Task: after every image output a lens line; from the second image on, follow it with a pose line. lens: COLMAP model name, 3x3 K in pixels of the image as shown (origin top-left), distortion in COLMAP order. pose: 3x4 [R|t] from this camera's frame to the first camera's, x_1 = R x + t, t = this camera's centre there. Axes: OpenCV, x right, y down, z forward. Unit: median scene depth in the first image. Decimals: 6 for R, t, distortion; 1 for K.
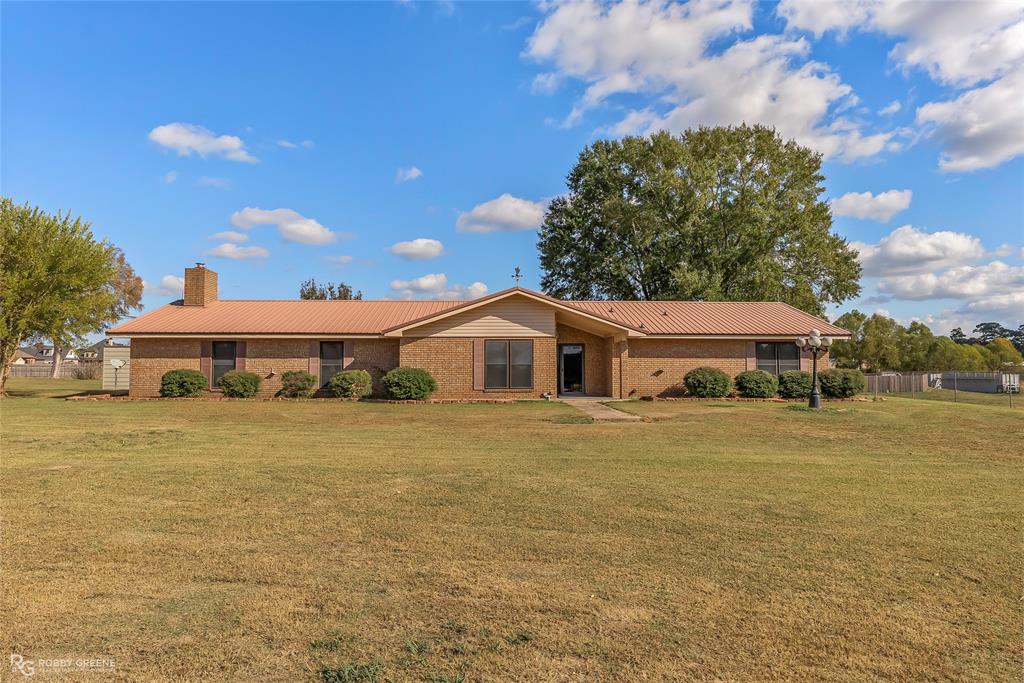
lens RADIAL K [[620.7, 0, 512.4], [0, 620.7, 340.3], [0, 0, 1]] dist [0.002505, 0.002116]
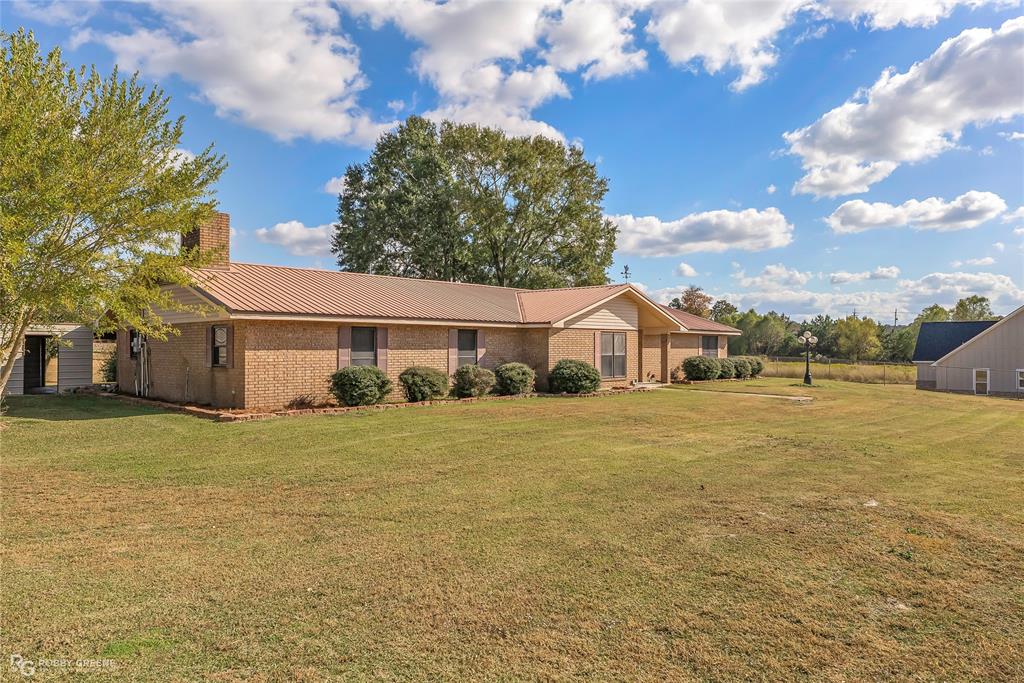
lens RADIAL K [[700.1, 0, 512.6], [0, 700.1, 344.4], [0, 0, 1]] dist [-0.036234, -0.004103]
pose [[0.672105, 0.002734, 0.740451, -0.961694], [-0.032044, 0.999164, 0.025397, -0.004360], [-0.739762, -0.040797, 0.671630, 0.303143]]
